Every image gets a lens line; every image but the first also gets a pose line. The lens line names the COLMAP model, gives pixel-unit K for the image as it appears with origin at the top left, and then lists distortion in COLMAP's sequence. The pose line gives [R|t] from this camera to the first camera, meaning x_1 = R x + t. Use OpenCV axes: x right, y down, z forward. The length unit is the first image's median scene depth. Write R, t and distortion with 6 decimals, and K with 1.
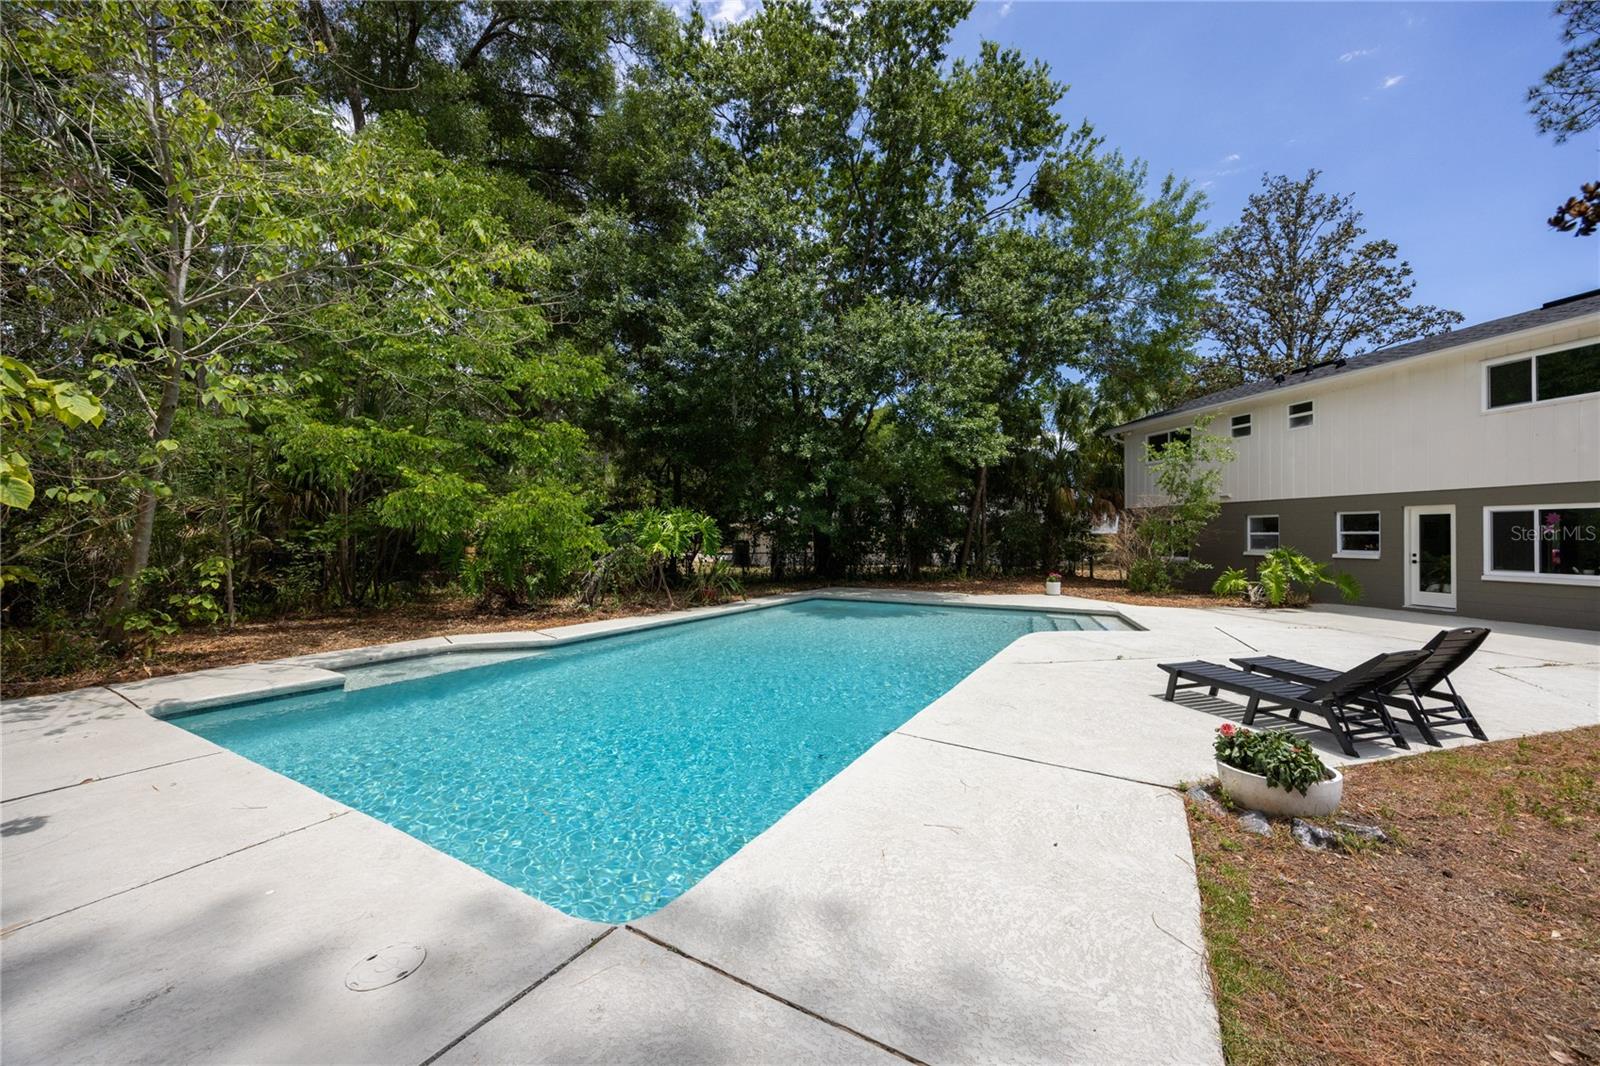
lens RADIAL K [[604.1, 0, 805.8], [0, 604.1, 531.0], [0, 0, 1]] dist [-0.003725, 0.000167]
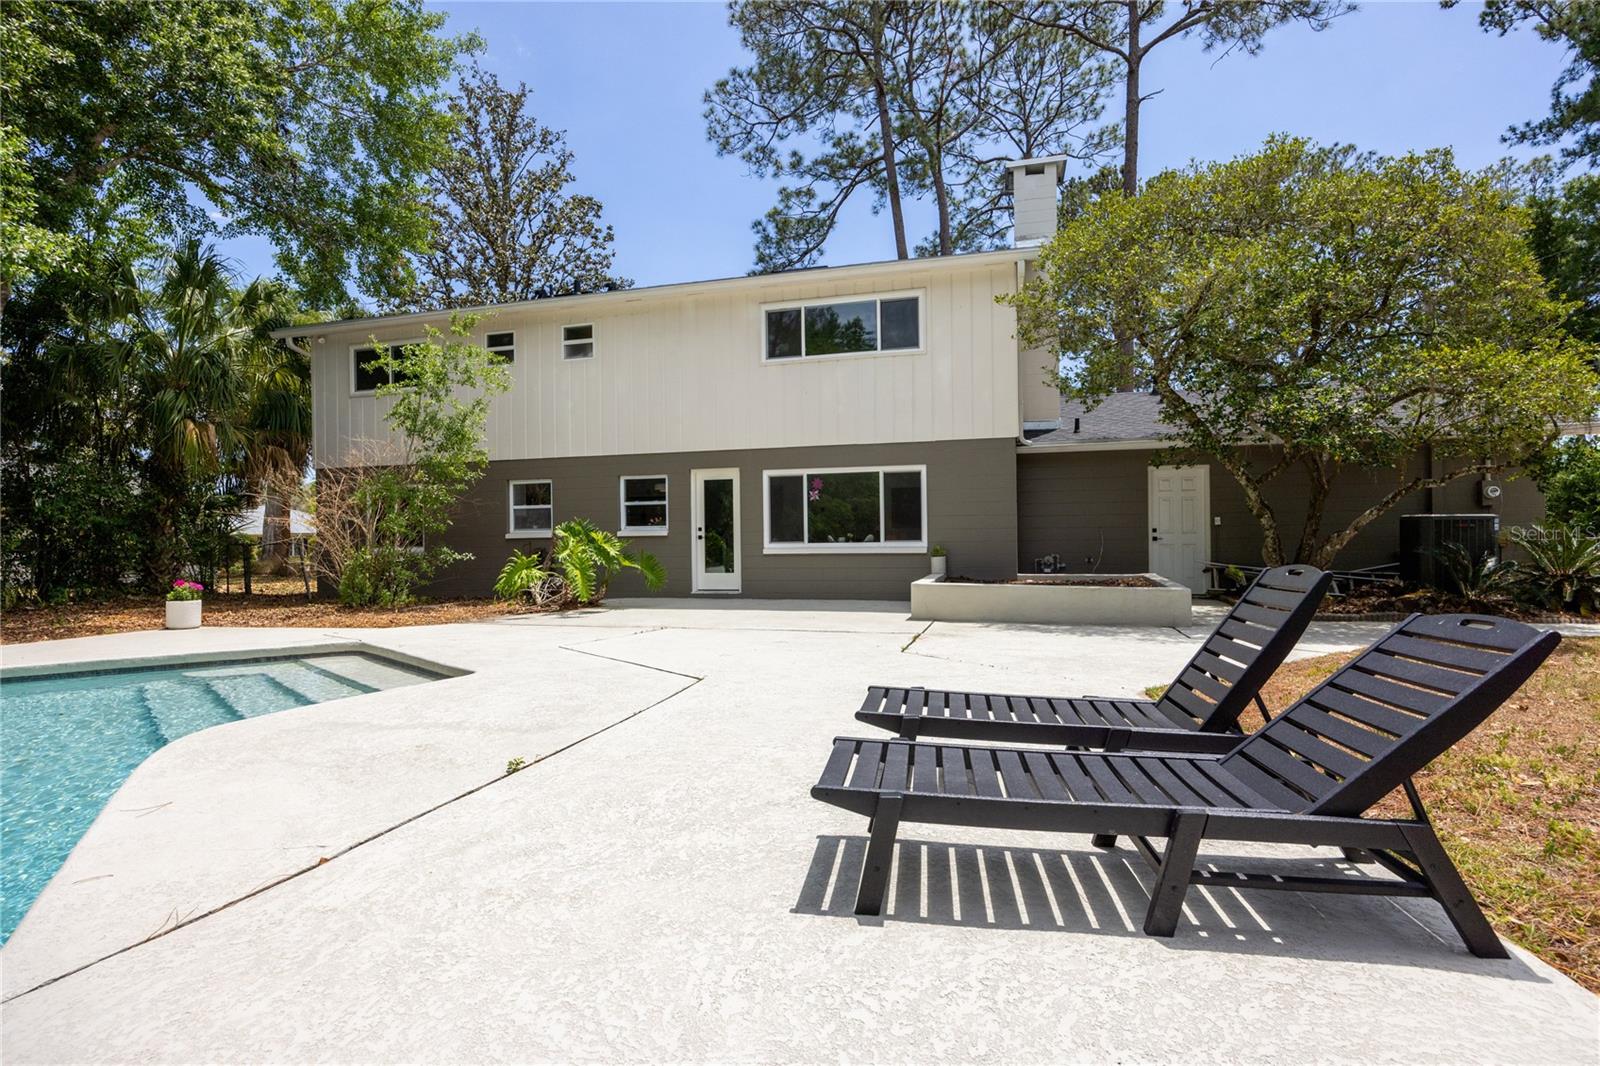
lens RADIAL K [[787.8, 0, 798.7], [0, 787.8, 536.5], [0, 0, 1]] dist [-0.007699, -0.000488]
pose [[0.462029, -0.007073, 0.886837, 0.102630], [0.008810, 0.999955, 0.003385, 0.040548], [-0.886821, 0.006249, 0.462071, 0.328540]]
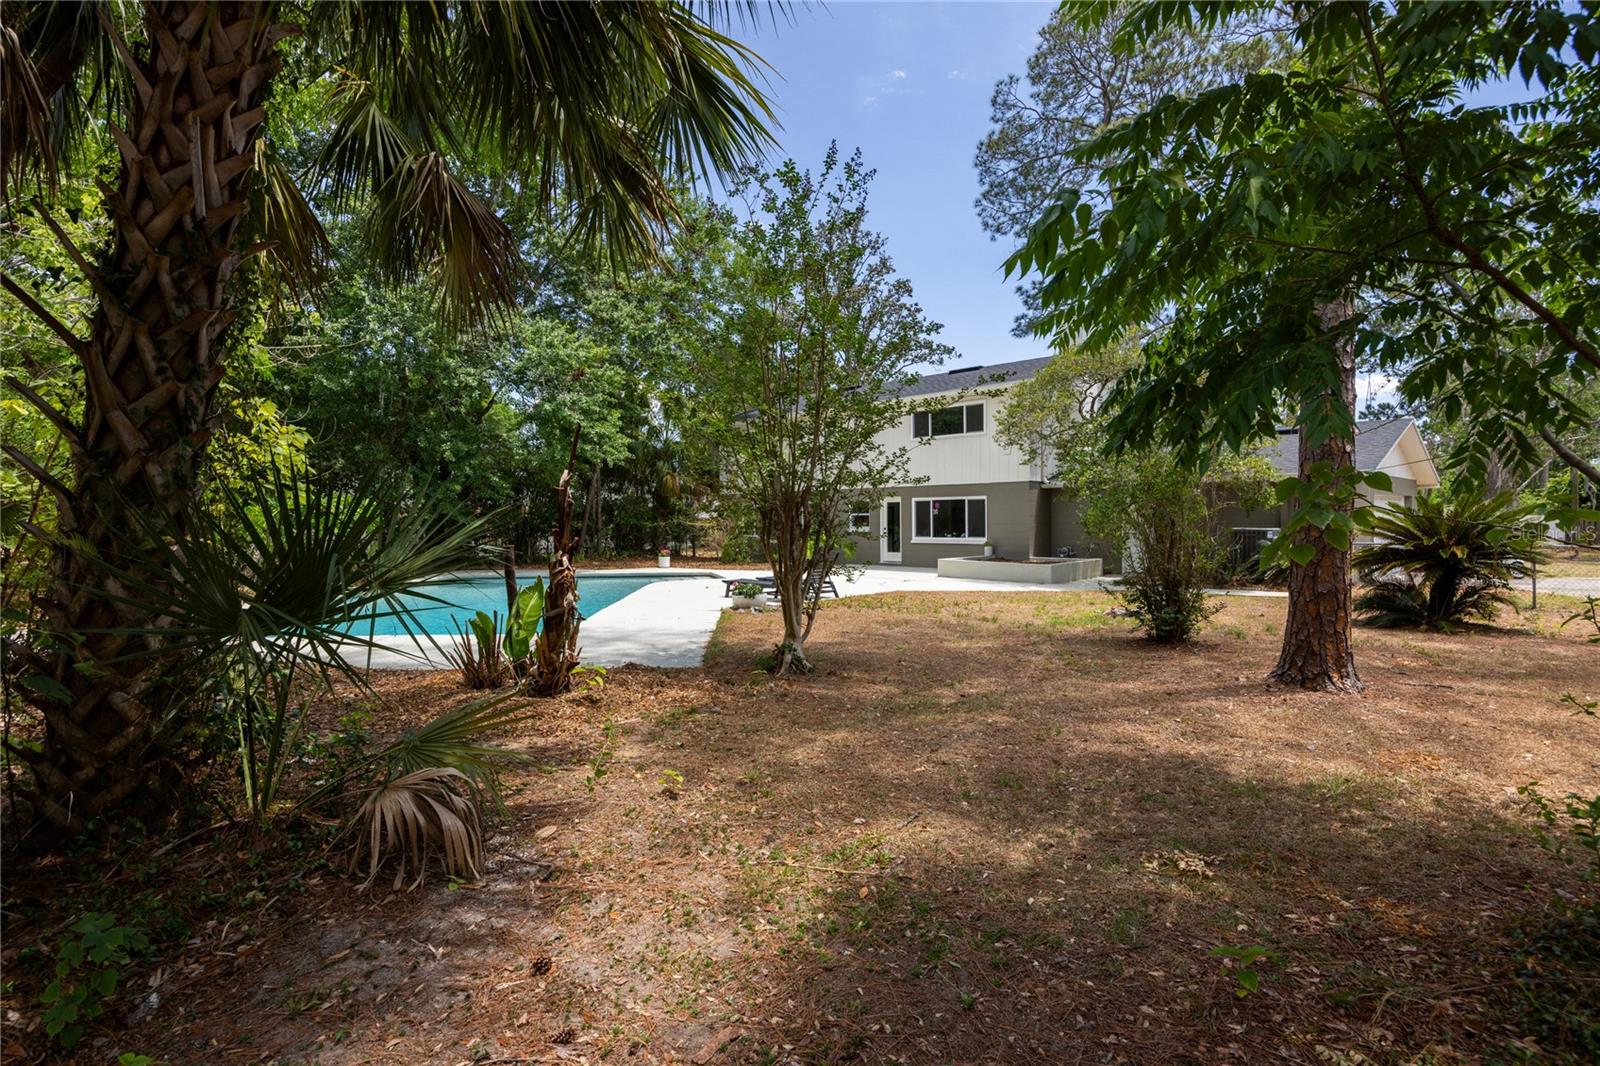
lens RADIAL K [[801.9, 0, 795.3], [0, 801.9, 538.0], [0, 0, 1]] dist [-0.024141, -0.000794]
pose [[0.844669, -0.020409, 0.534899, -0.236446], [0.006145, 0.999577, 0.028435, 0.003674], [-0.535253, -0.020731, 0.844437, -0.517539]]
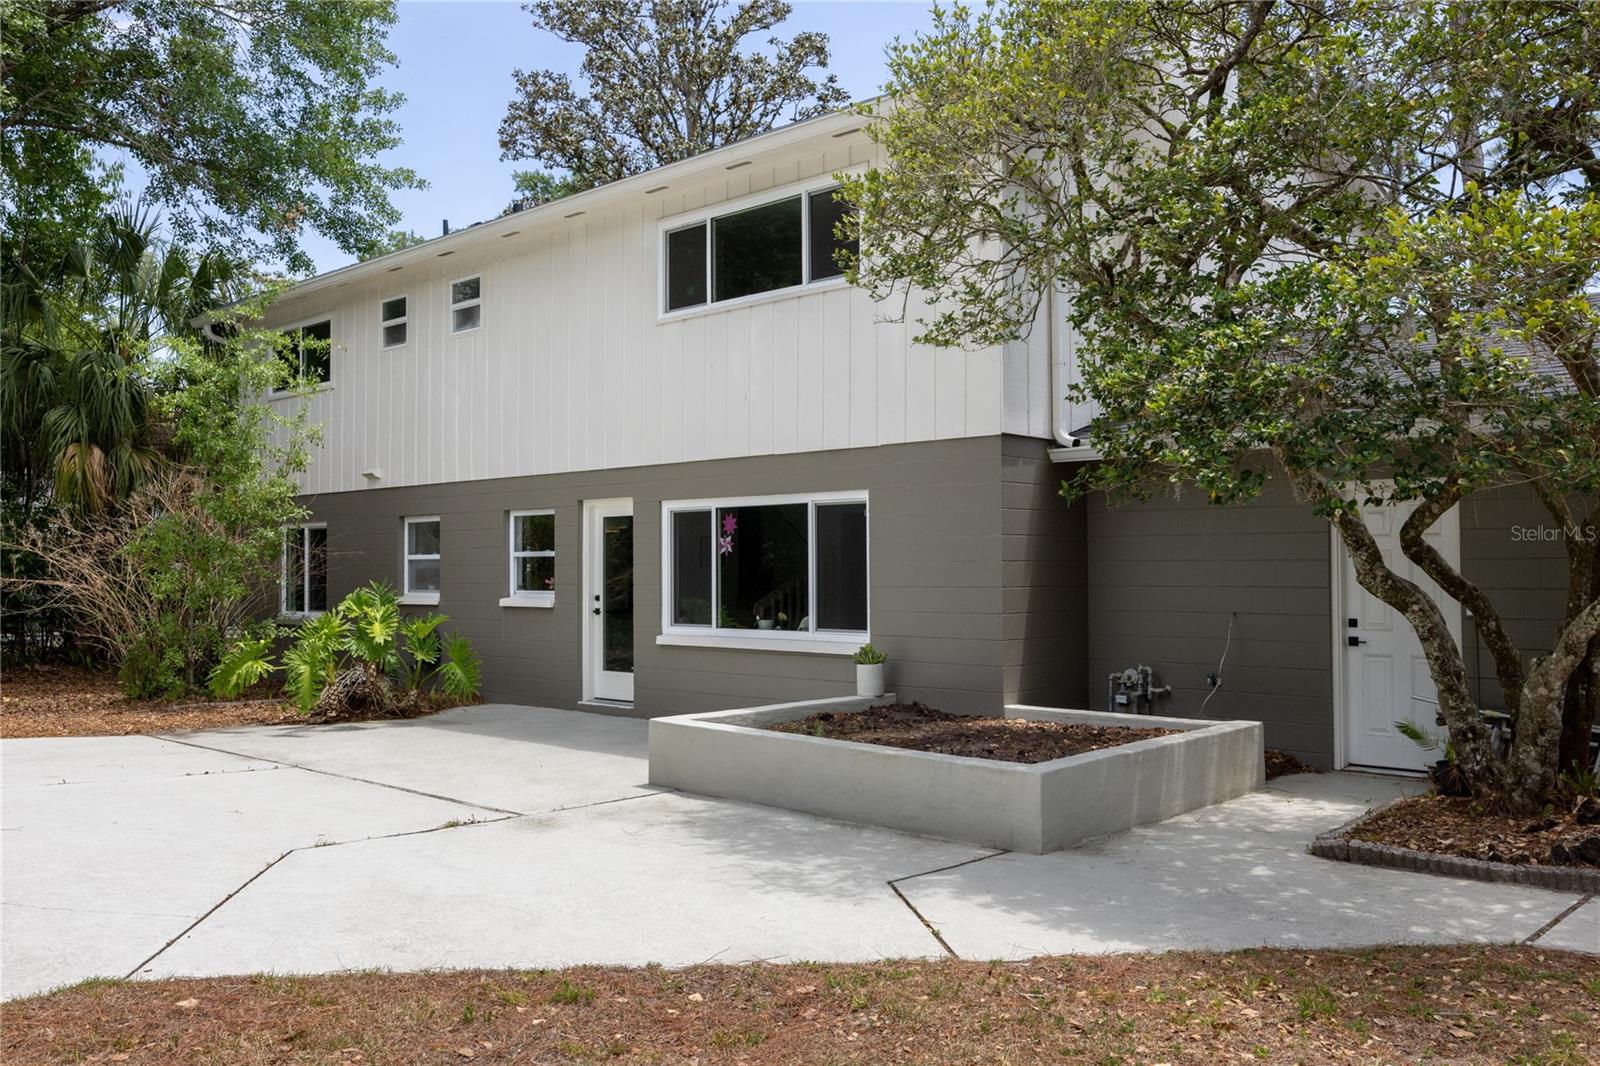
lens RADIAL K [[1359.5, 0, 805.9], [0, 1359.5, 543.4], [0, 0, 1]] dist [-0.027895, 0.036808]
pose [[0.820673, 0.008367, 0.571337, 0.436121], [0.000851, 0.999874, -0.015866, 0.010990], [-0.571397, 0.013507, 0.820562, -0.019432]]
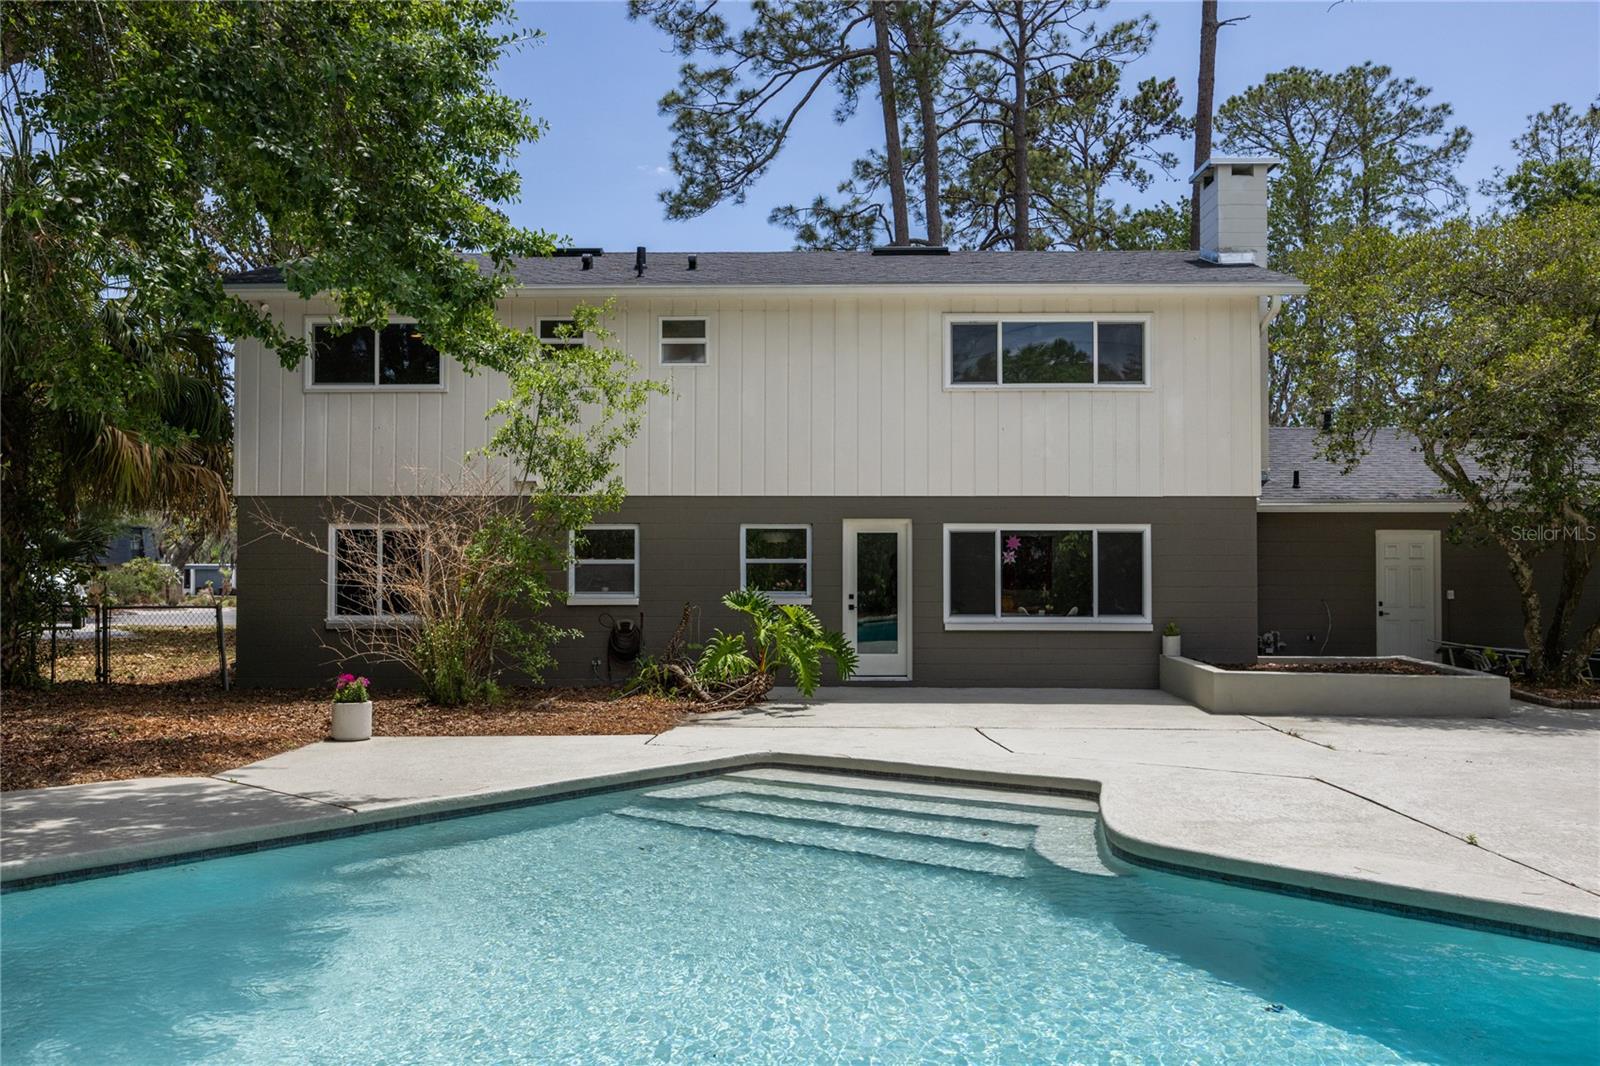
lens RADIAL K [[1294.5, 0, 799.8], [0, 1294.5, 529.0], [0, 0, 1]] dist [0.004128, -0.003454]
pose [[0.230515, 0.025253, 0.972741, -0.275893], [-0.005499, 0.999681, -0.024649, 0.002442], [-0.973053, 0.000333, 0.230581, 0.633554]]
